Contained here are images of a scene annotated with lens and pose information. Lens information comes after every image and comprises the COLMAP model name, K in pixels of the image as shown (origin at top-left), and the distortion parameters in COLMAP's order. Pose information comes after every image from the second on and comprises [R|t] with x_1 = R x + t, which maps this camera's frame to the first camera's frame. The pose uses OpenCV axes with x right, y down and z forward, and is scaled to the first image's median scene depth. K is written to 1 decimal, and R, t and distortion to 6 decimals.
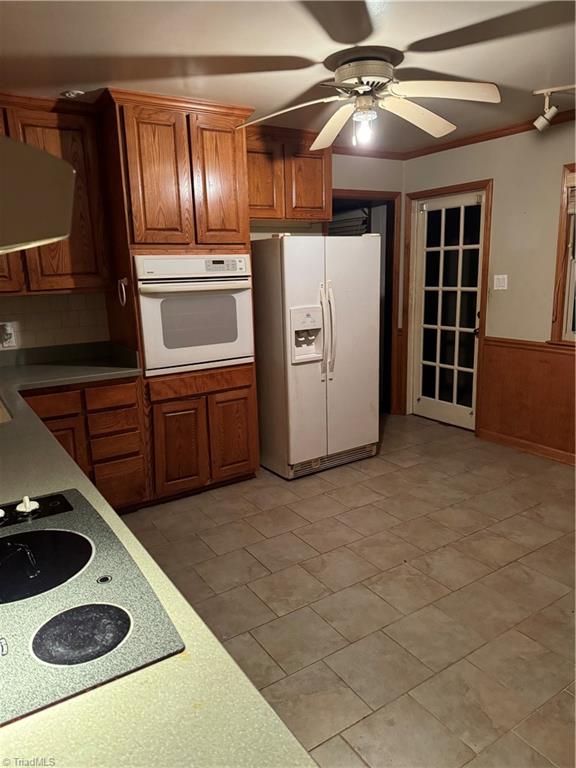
lens RADIAL K [[544.6, 0, 284.8], [0, 544.6, 381.6], [0, 0, 1]] dist [0.054022, -0.066241]
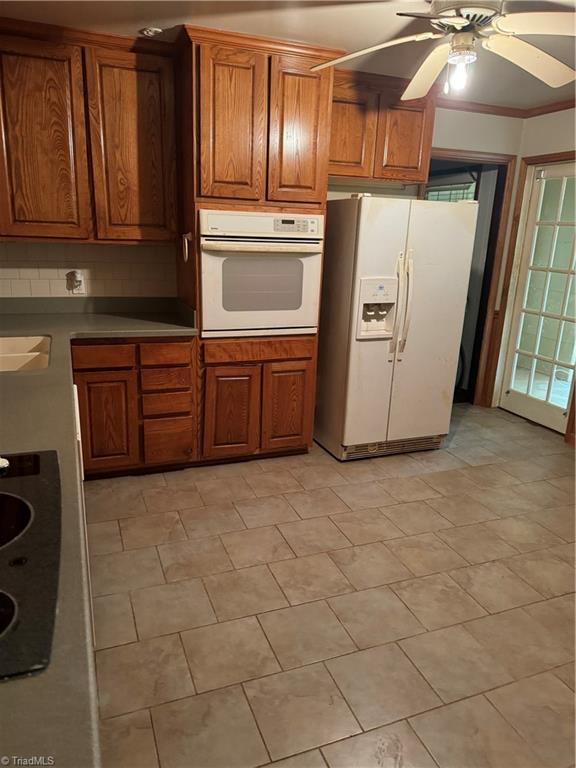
lens RADIAL K [[544.6, 0, 283.5], [0, 544.6, 388.3], [0, 0, 1]] dist [0.054022, -0.066241]
pose [[0.976538, 0.118207, -0.180004, 0.073566], [-0.105253, 0.991229, 0.079922, -0.011594], [0.187873, -0.059101, 0.980414, 0.067585]]
